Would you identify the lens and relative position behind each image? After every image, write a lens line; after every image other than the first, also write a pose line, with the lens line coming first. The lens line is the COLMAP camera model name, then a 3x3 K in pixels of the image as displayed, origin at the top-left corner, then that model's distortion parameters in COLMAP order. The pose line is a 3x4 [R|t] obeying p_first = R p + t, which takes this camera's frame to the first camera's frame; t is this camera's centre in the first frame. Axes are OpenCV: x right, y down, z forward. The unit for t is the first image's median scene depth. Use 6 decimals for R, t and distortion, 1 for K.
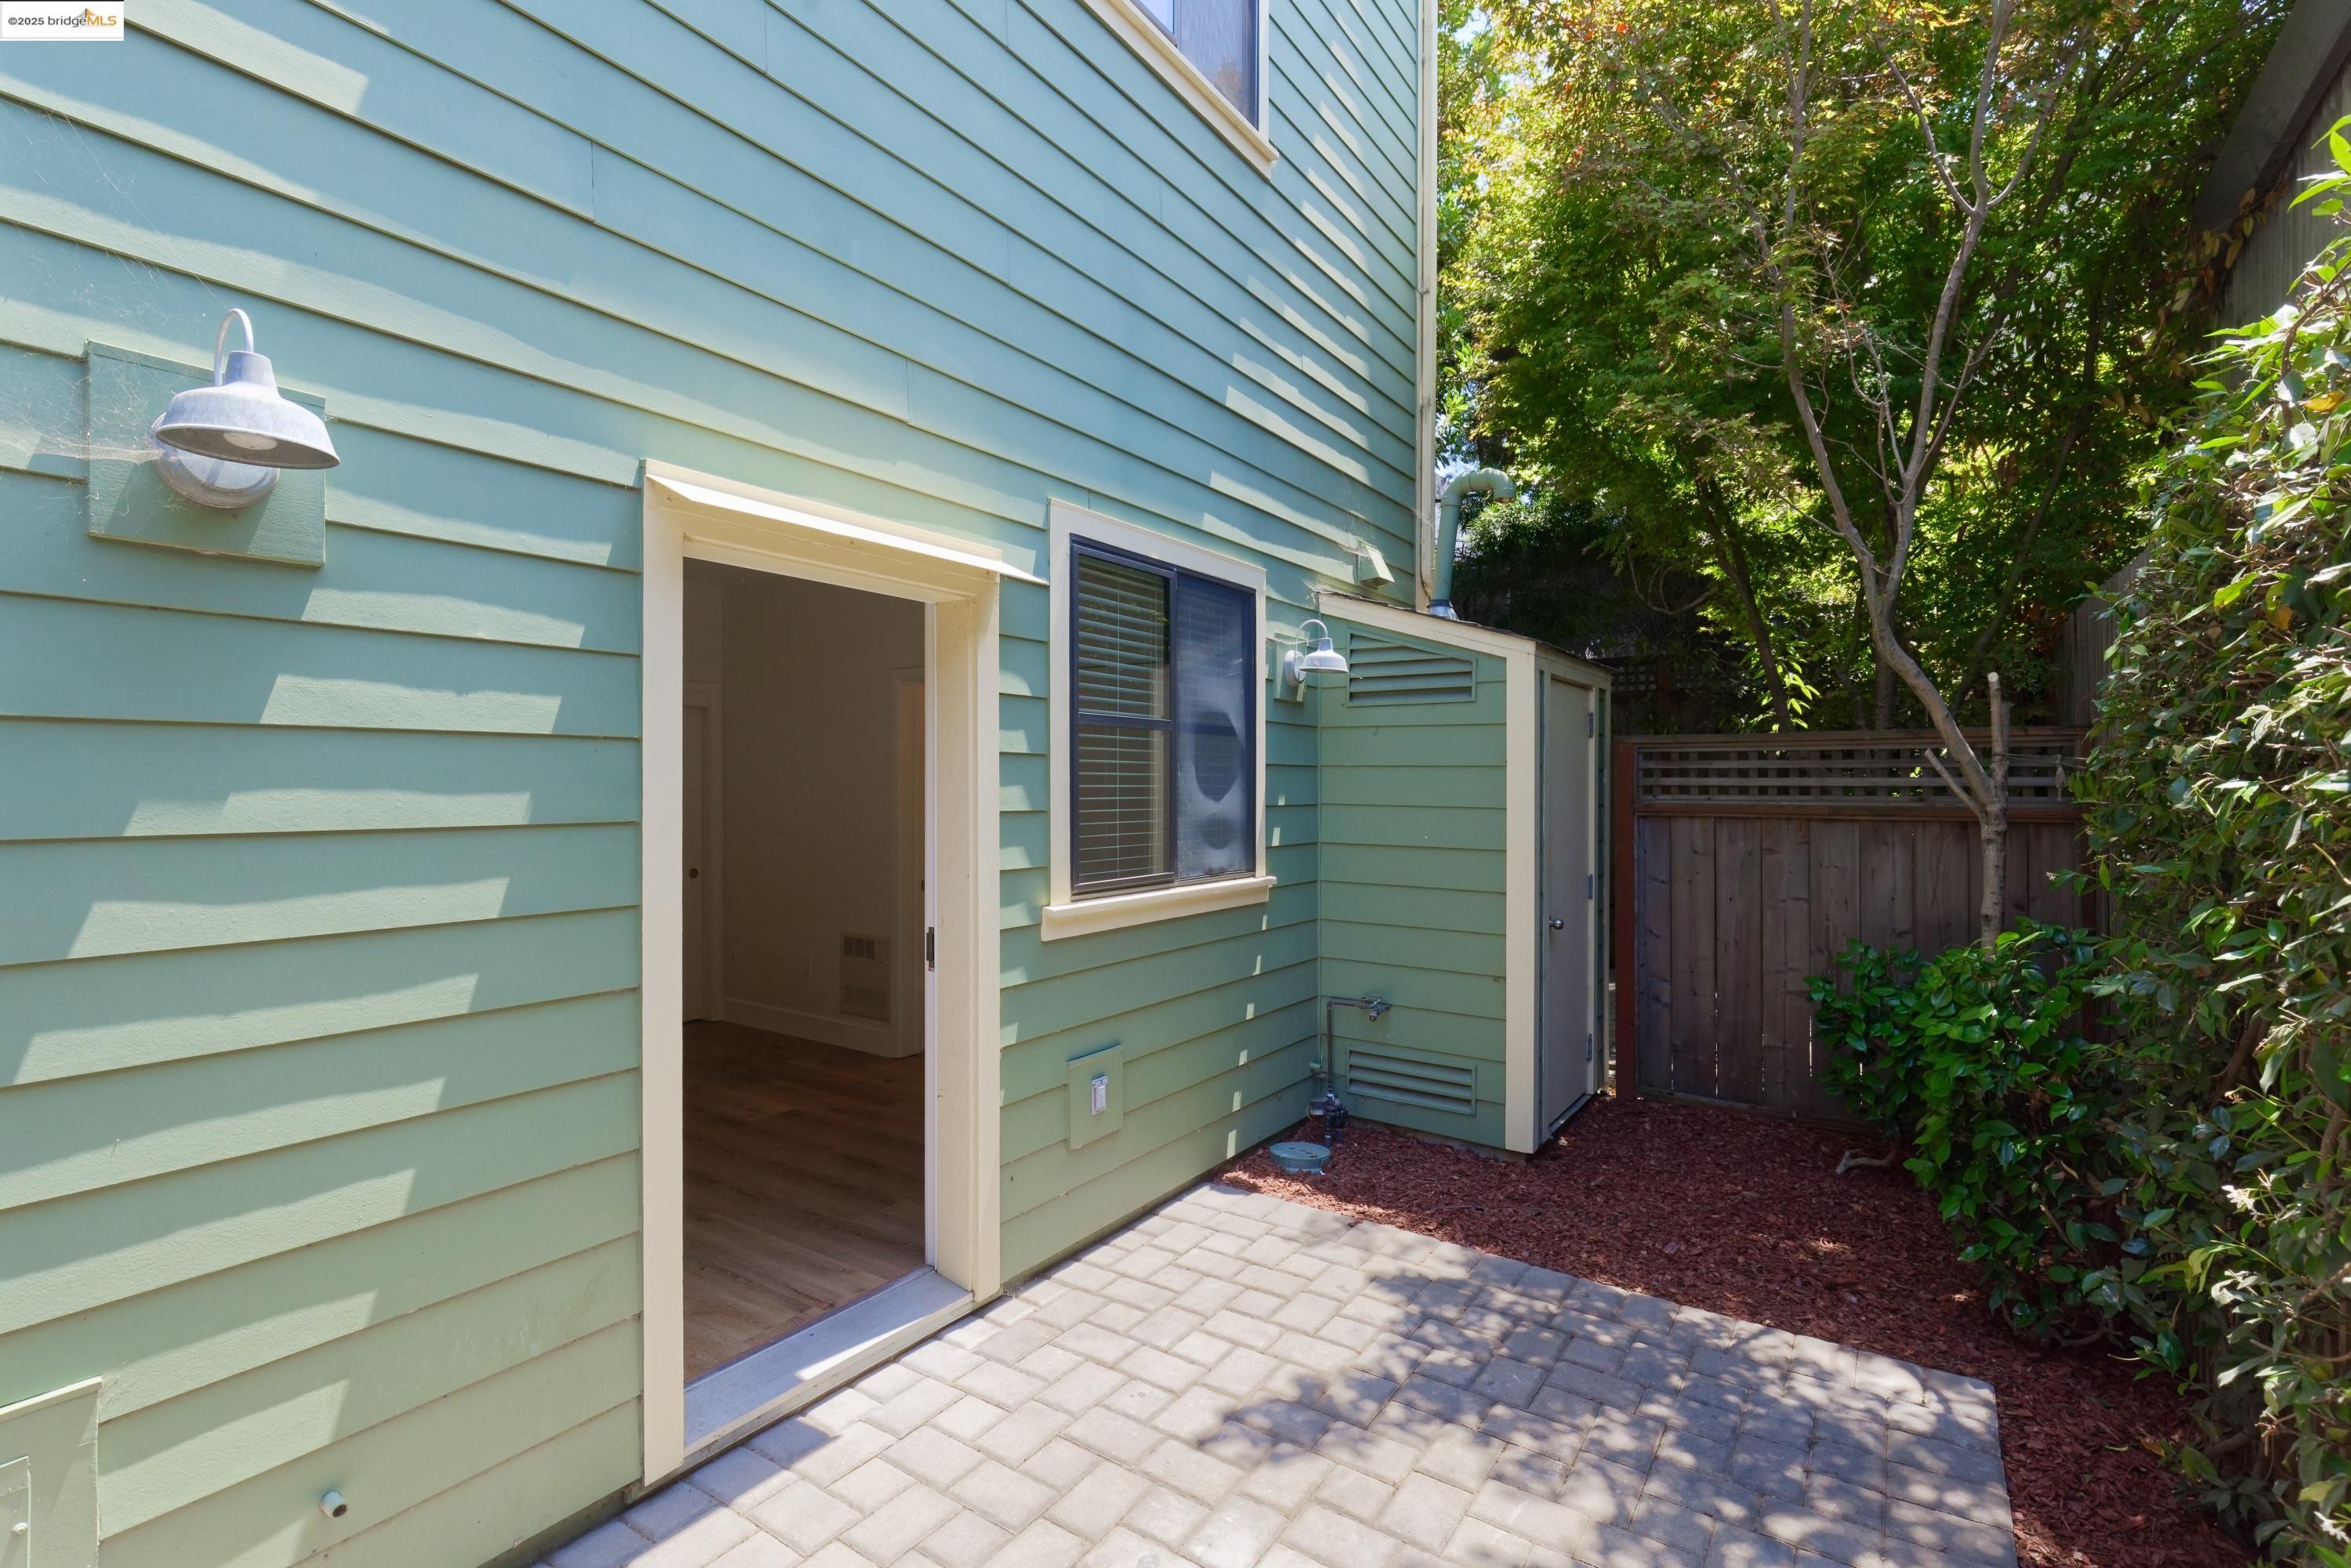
lens RADIAL K [[1078.7, 0, 1169.1], [0, 1078.7, 778.4], [0, 0, 1]] dist [0.006904, -0.001644]
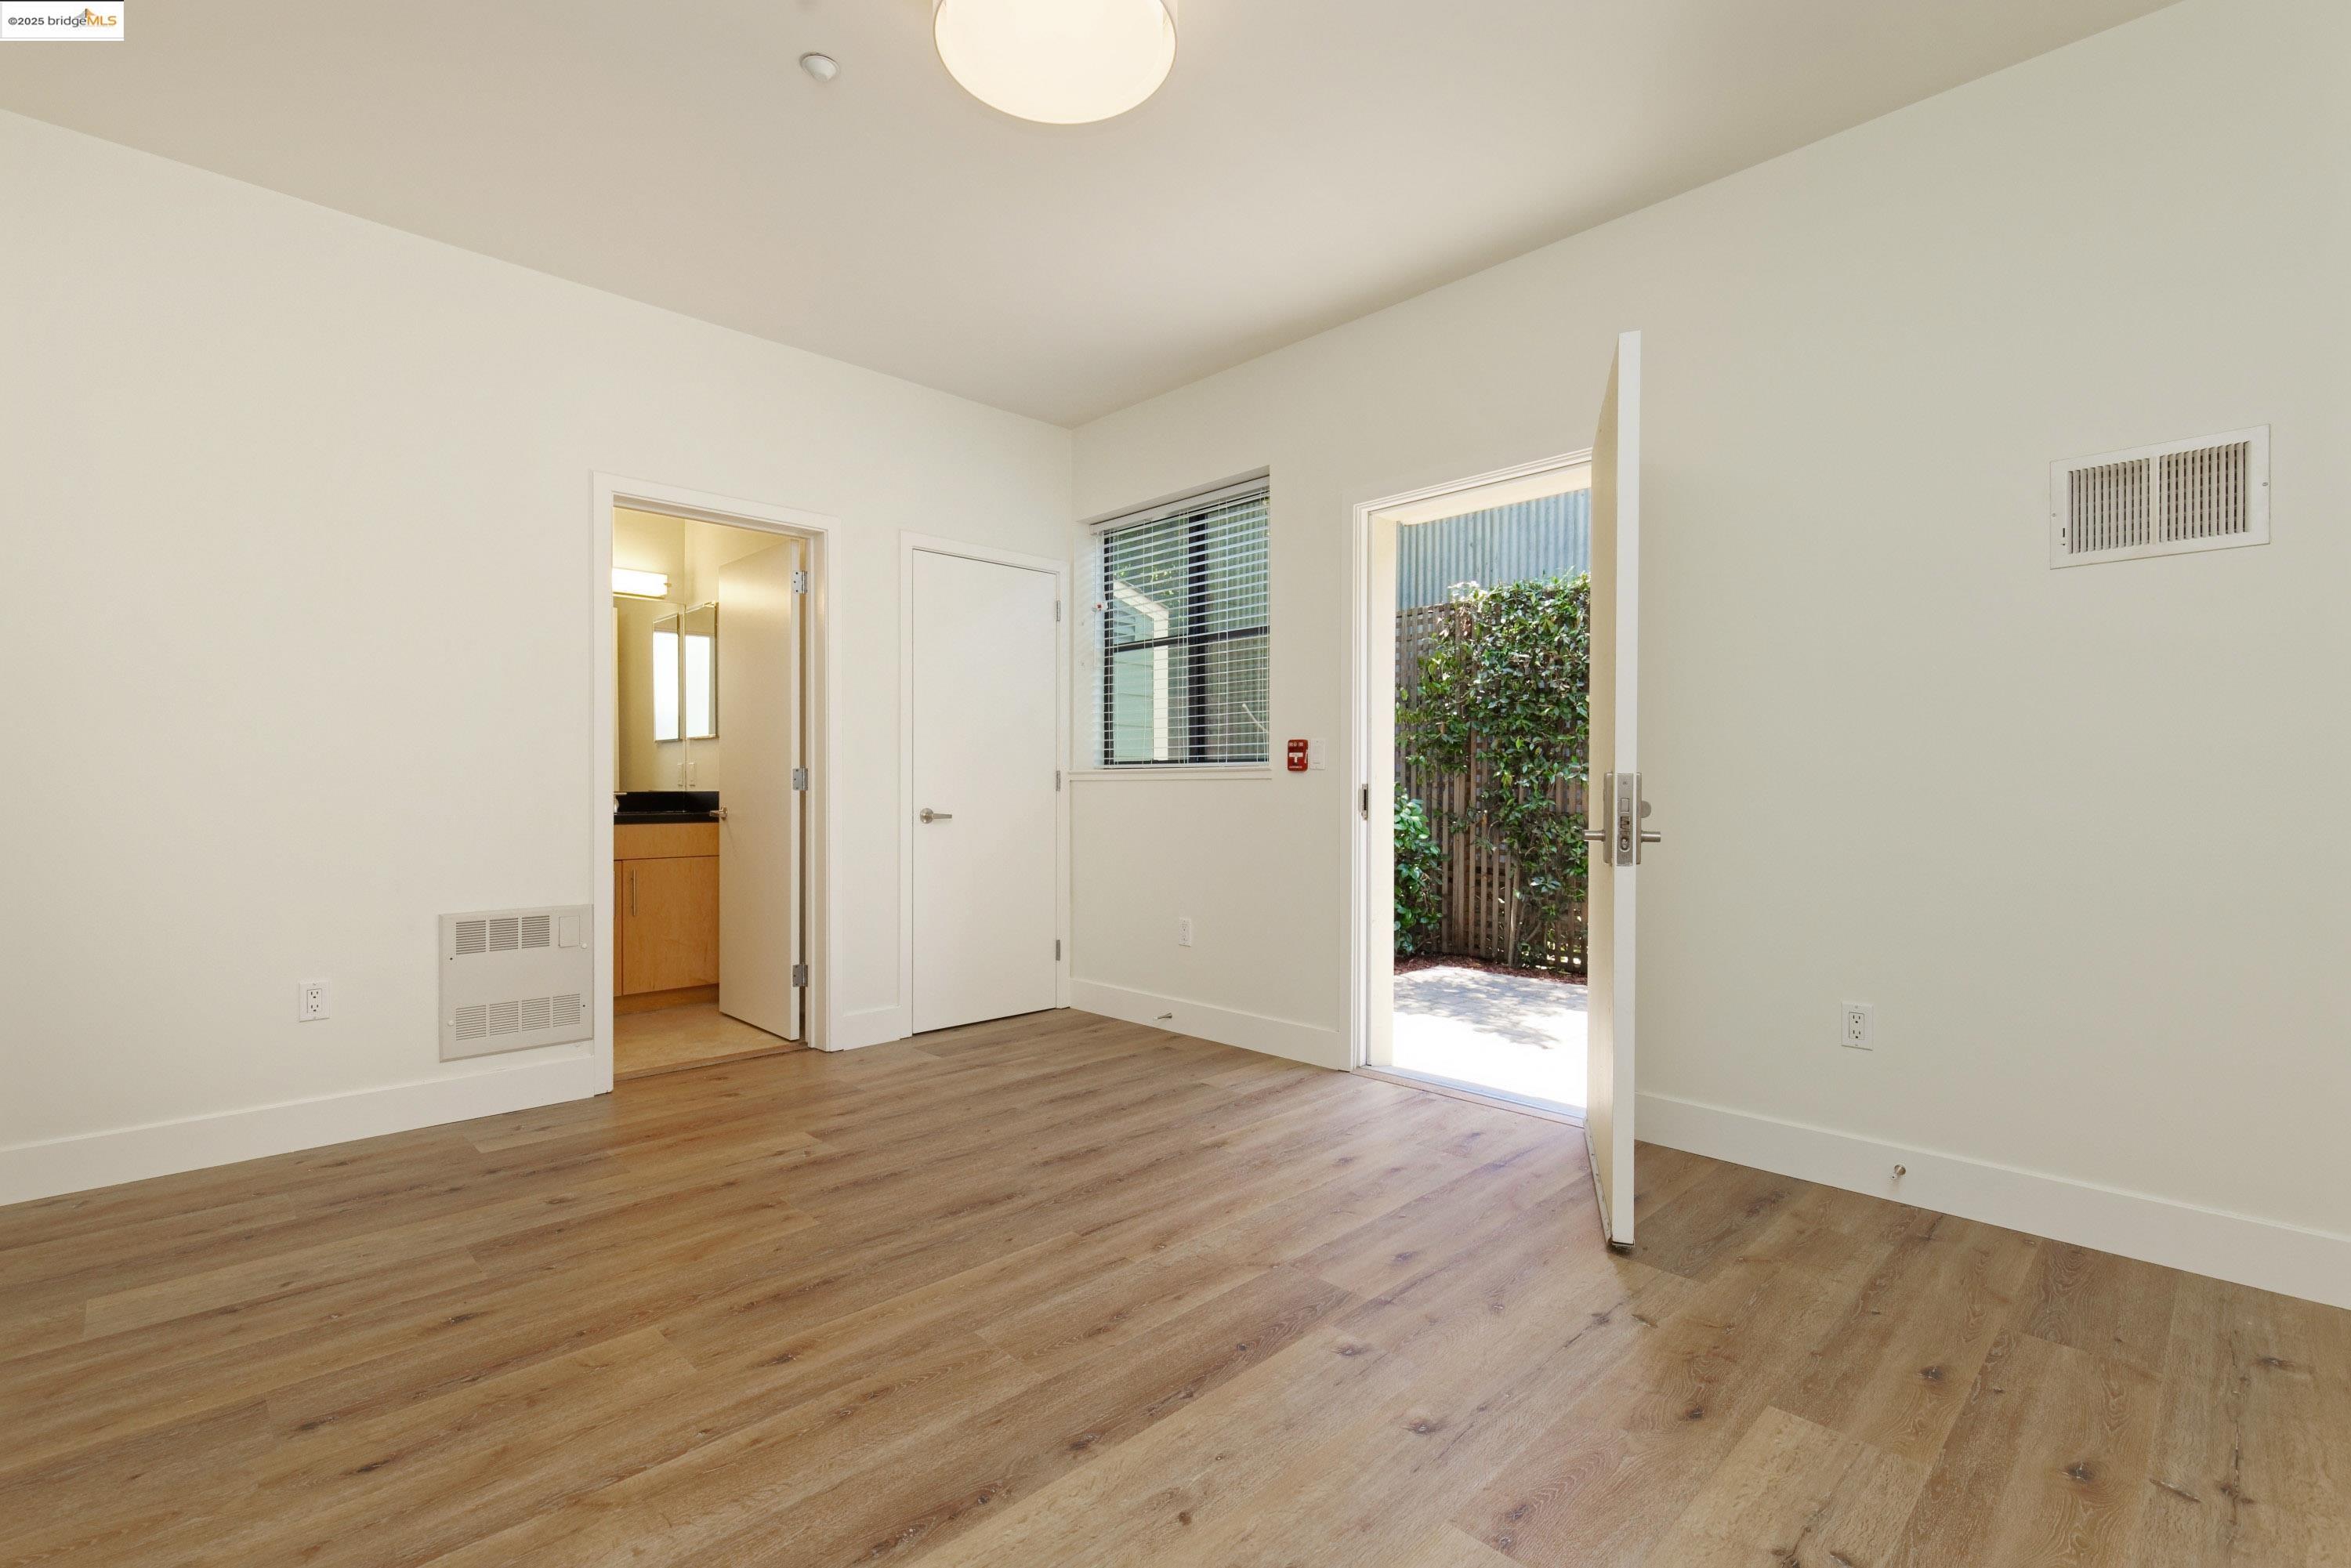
lens RADIAL K [[1078.7, 0, 1160.7], [0, 1078.7, 789.4], [0, 0, 1]] dist [0.006904, -0.001644]
pose [[0.190932, -0.005963, 0.981585, -1.121080], [0.000071, 0.999982, 0.006060, 0.106722], [-0.981603, -0.001087, 0.190929, 0.773825]]
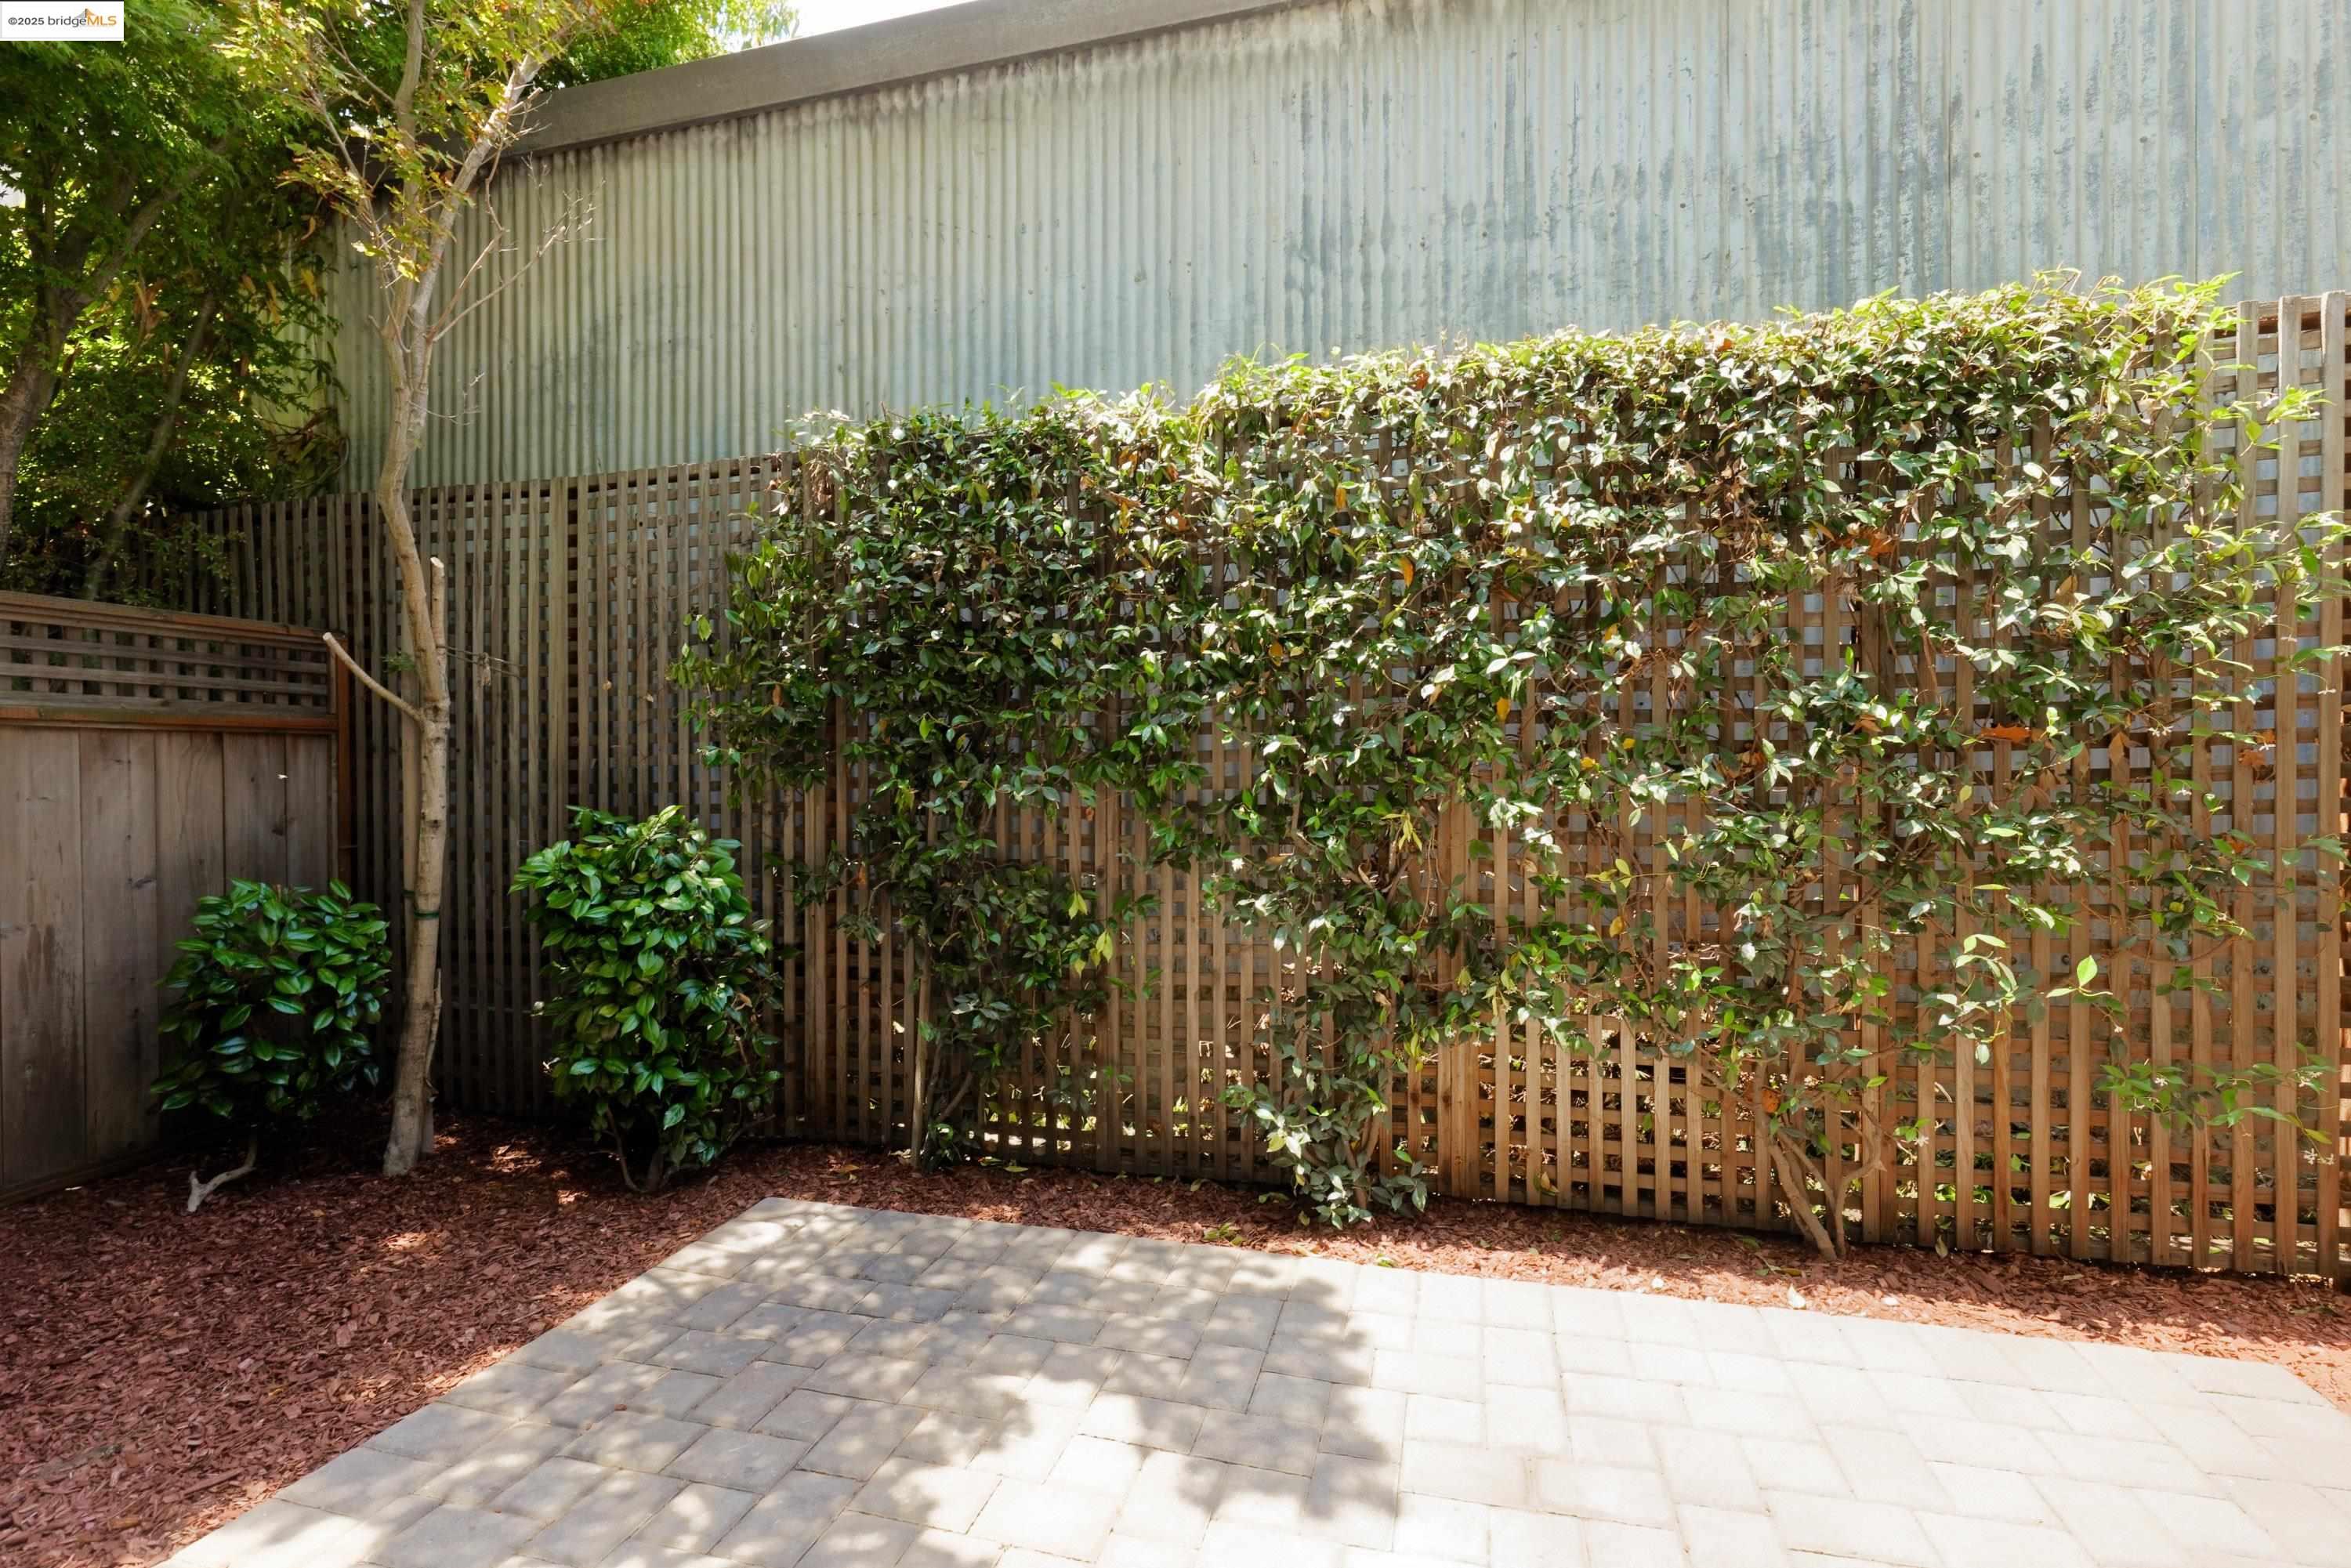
lens RADIAL K [[1078.7, 0, 1161.6], [0, 1078.7, 783.8], [0, 0, 1]] dist [0.006904, -0.001644]
pose [[-0.324261, -0.005095, 0.945954, -0.283091], [0.009299, 0.999920, 0.008573, 0.085862], [-0.945922, 0.011576, -0.324187, 0.655408]]
